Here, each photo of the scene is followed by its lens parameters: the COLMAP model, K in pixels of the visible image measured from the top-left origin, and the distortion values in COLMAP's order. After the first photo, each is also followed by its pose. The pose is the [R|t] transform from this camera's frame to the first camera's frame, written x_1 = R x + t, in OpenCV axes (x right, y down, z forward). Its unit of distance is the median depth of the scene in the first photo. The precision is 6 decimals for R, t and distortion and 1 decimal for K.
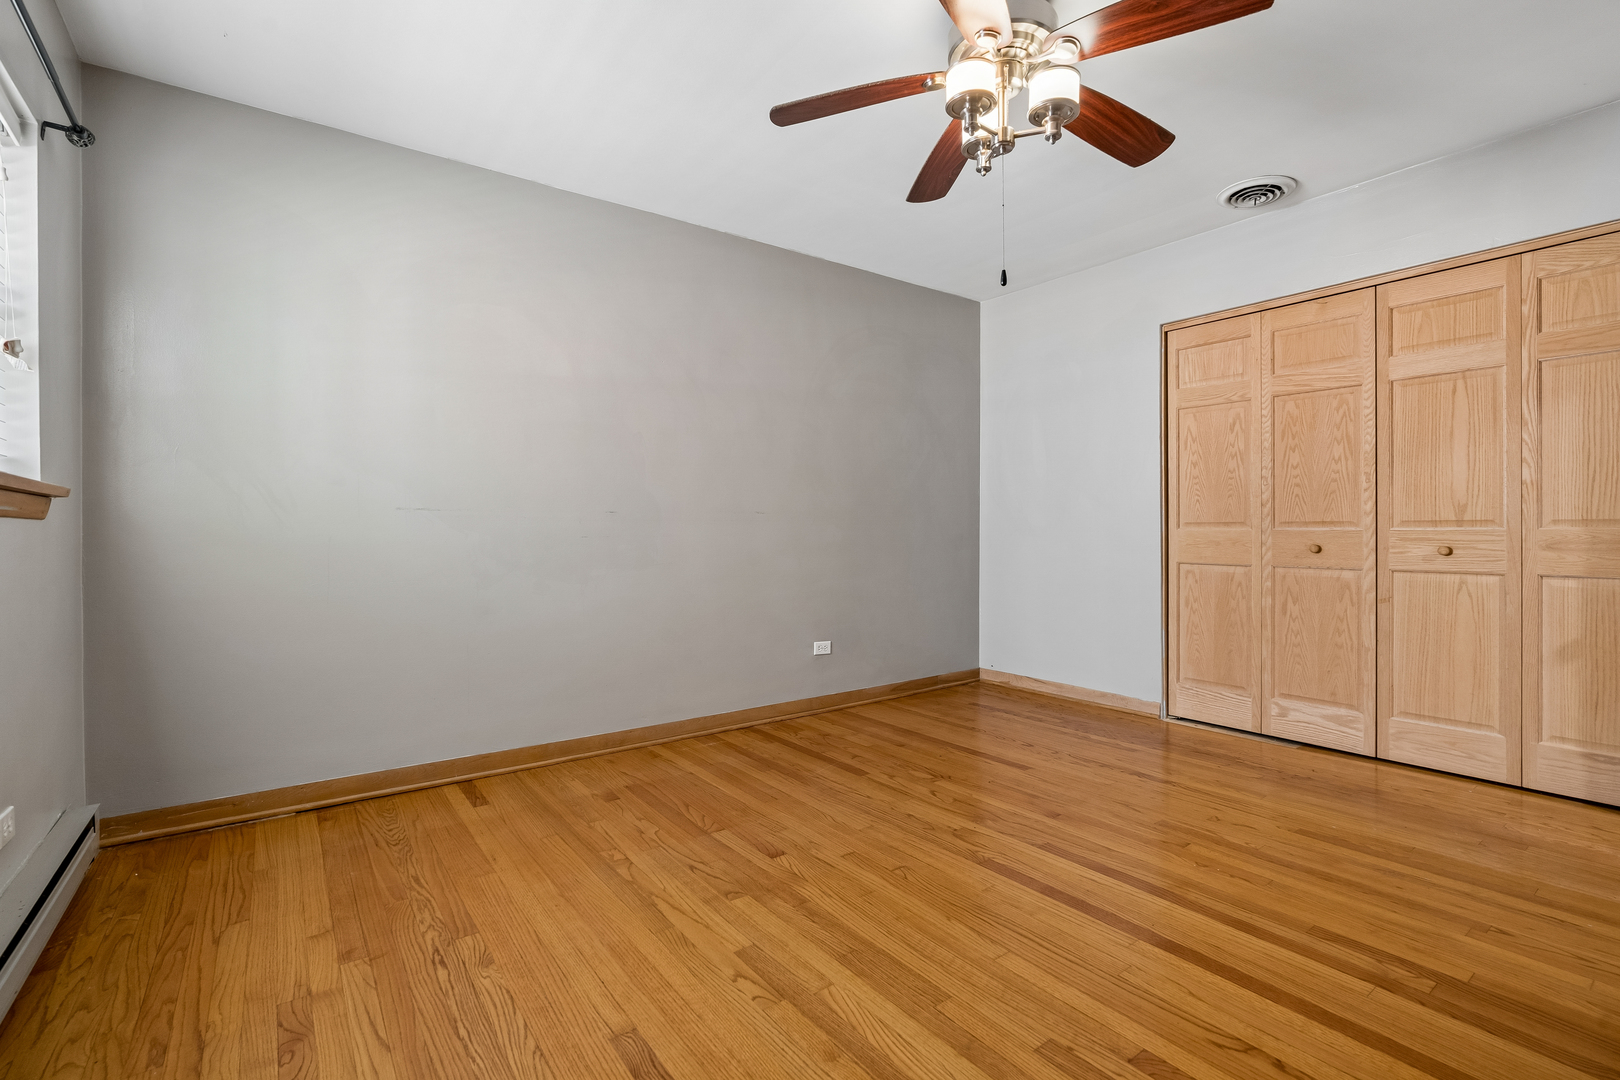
lens RADIAL K [[737.5, 0, 815.2], [0, 737.5, 526.9], [0, 0, 1]] dist [-0.010896, 0.001794]
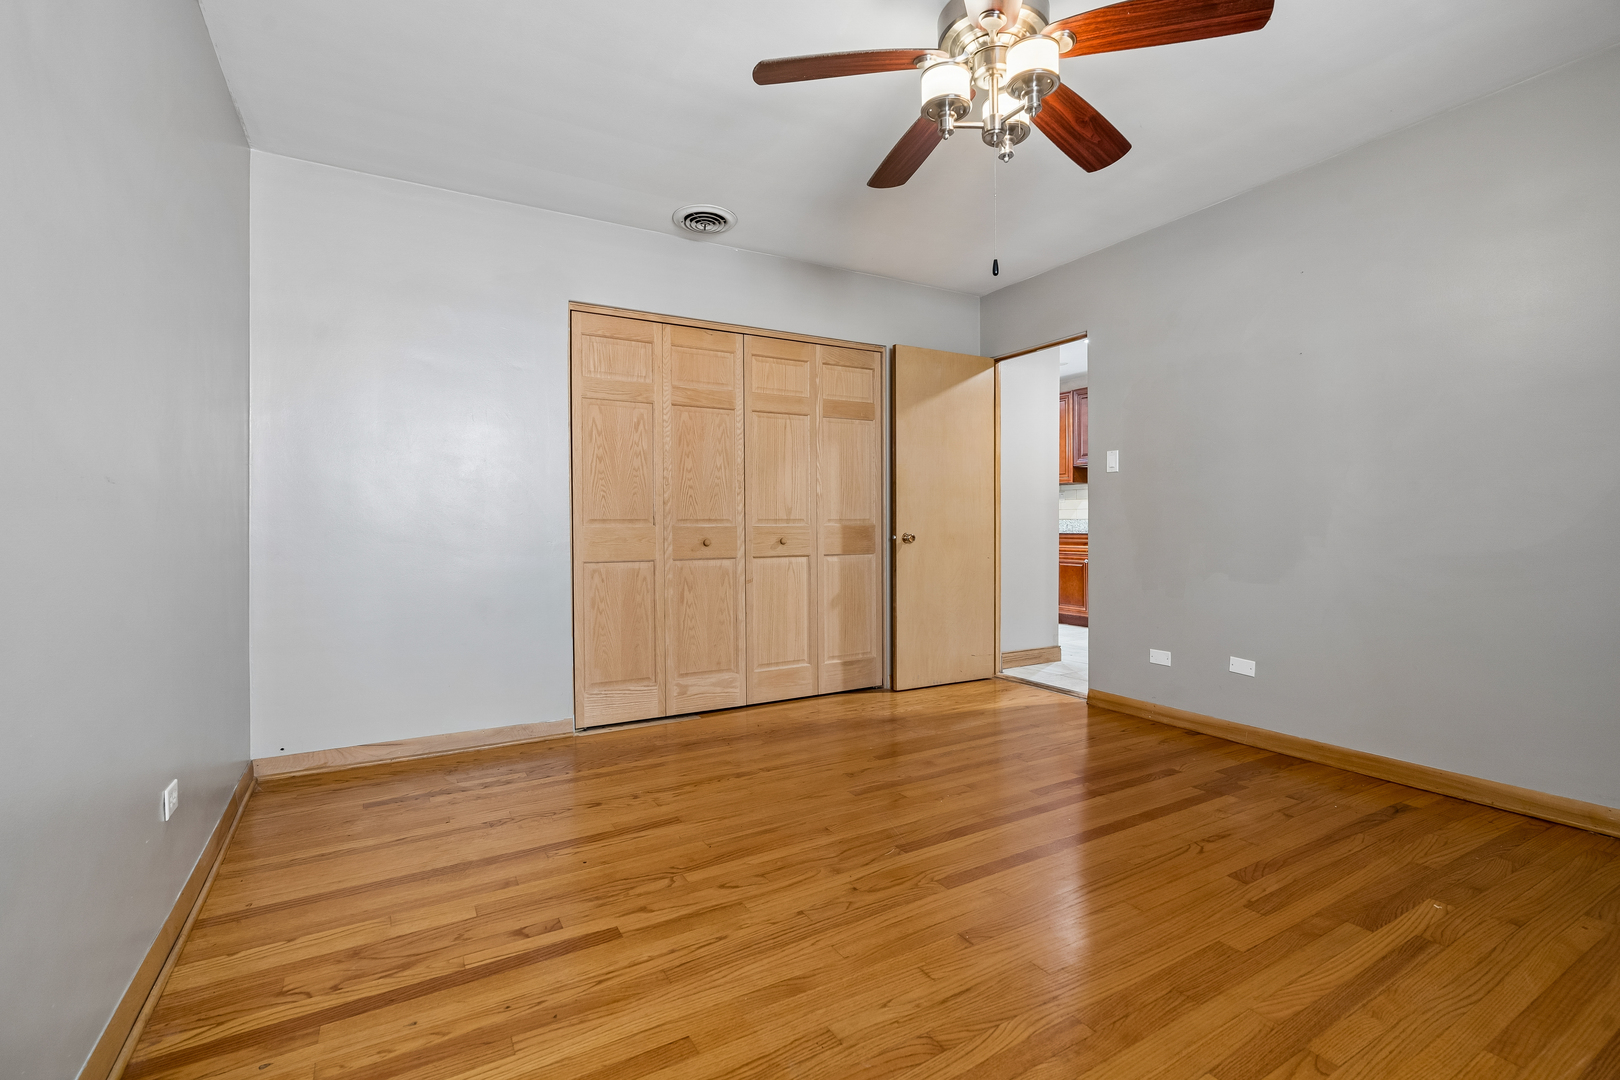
lens RADIAL K [[737.5, 0, 815.2], [0, 737.5, 526.9], [0, 0, 1]] dist [-0.010896, 0.001794]
pose [[0.106438, -0.001384, 0.994318, -0.485080], [0.002895, 0.999995, 0.001082, 0.004263], [-0.994315, 0.002763, 0.106441, 0.732168]]
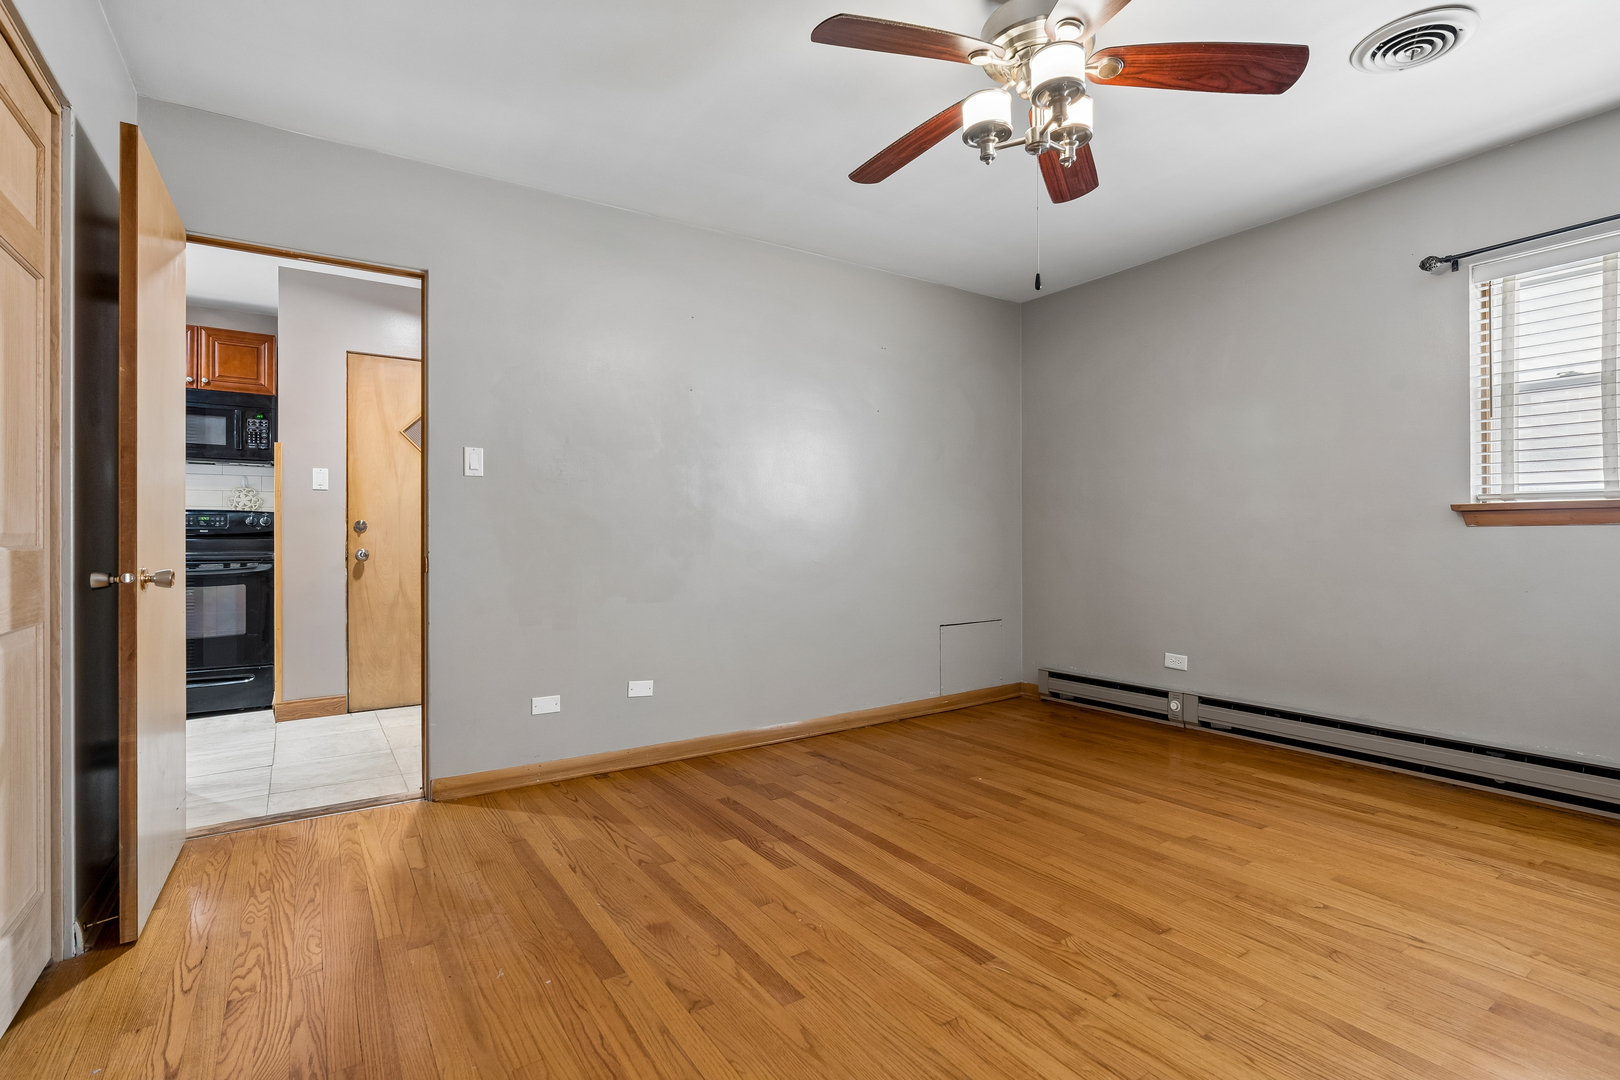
lens RADIAL K [[754.1, 0, 819.7], [0, 754.1, 539.8], [0, 0, 1]] dist [-0.002795, 0.000119]
pose [[-0.999155, 0.008137, 0.040287, 0.324163], [0.007987, 0.999961, -0.003893, 0.002383], [-0.040317, -0.003568, -0.999181, 1.292279]]
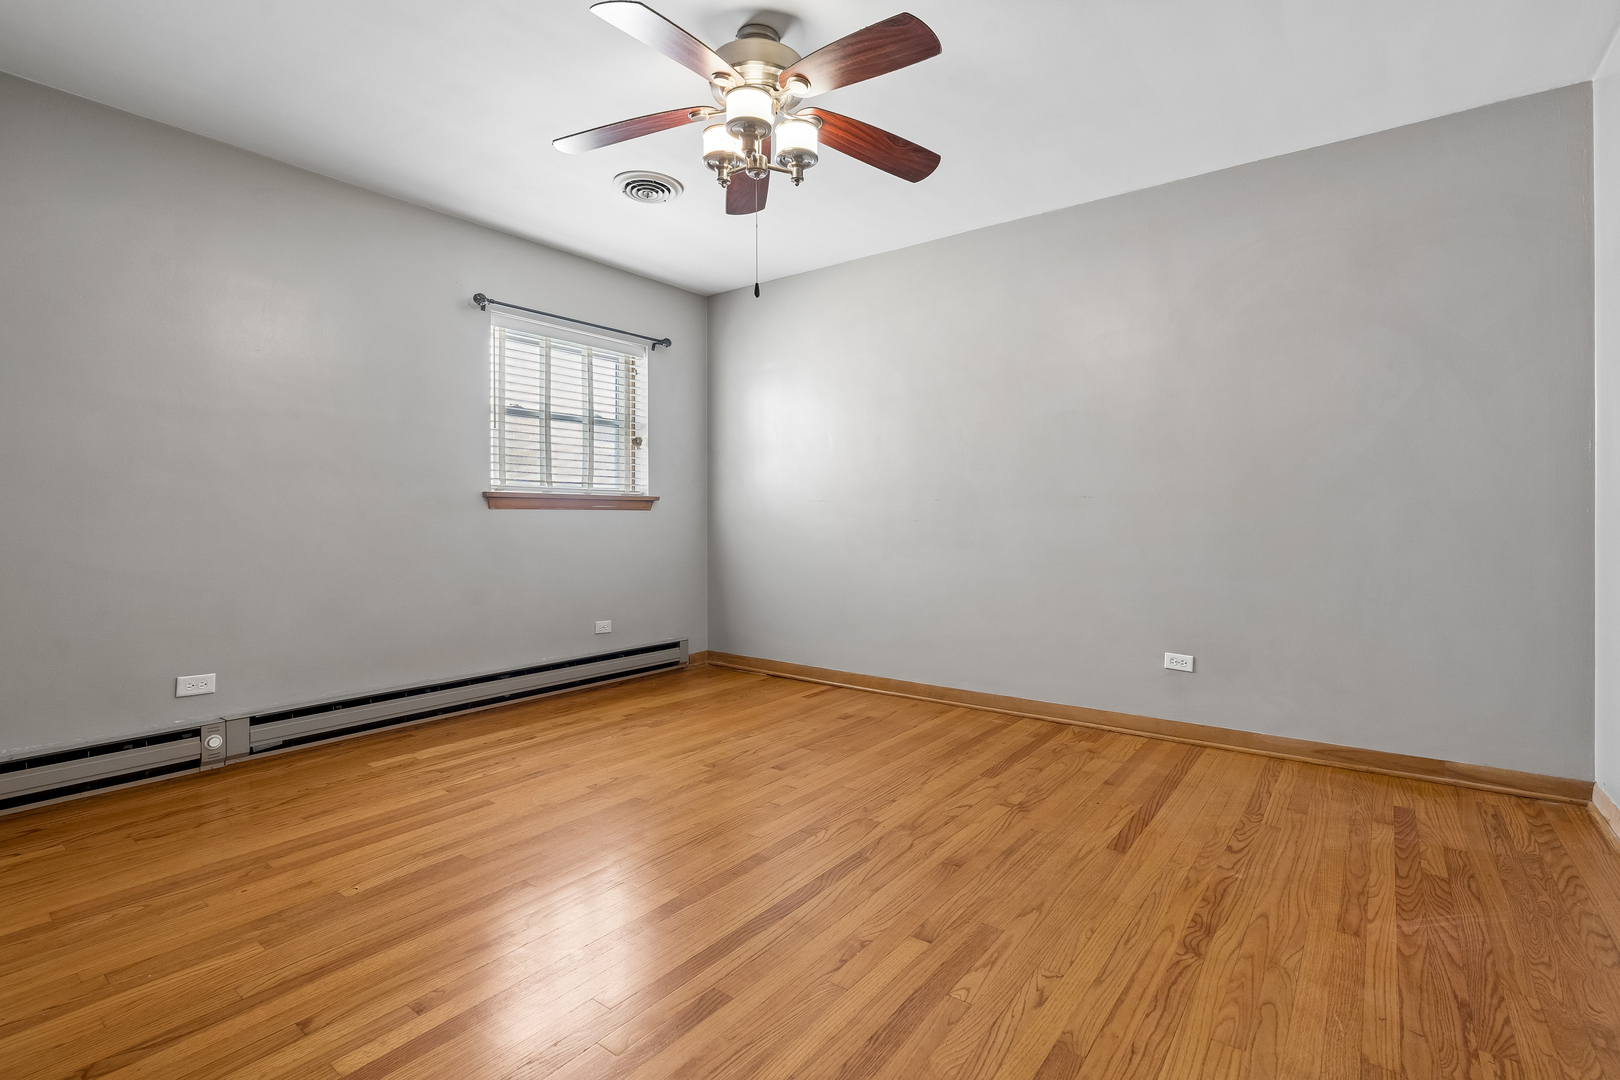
lens RADIAL K [[752.7, 0, 812.8], [0, 752.7, 513.8], [0, 0, 1]] dist [-0.003833, 0.000427]
pose [[0.277177, 0.000654, -0.960819, 0.876578], [0.005441, 0.999983, 0.002250, -0.003266], [0.960803, -0.005852, 0.277169, 0.492717]]
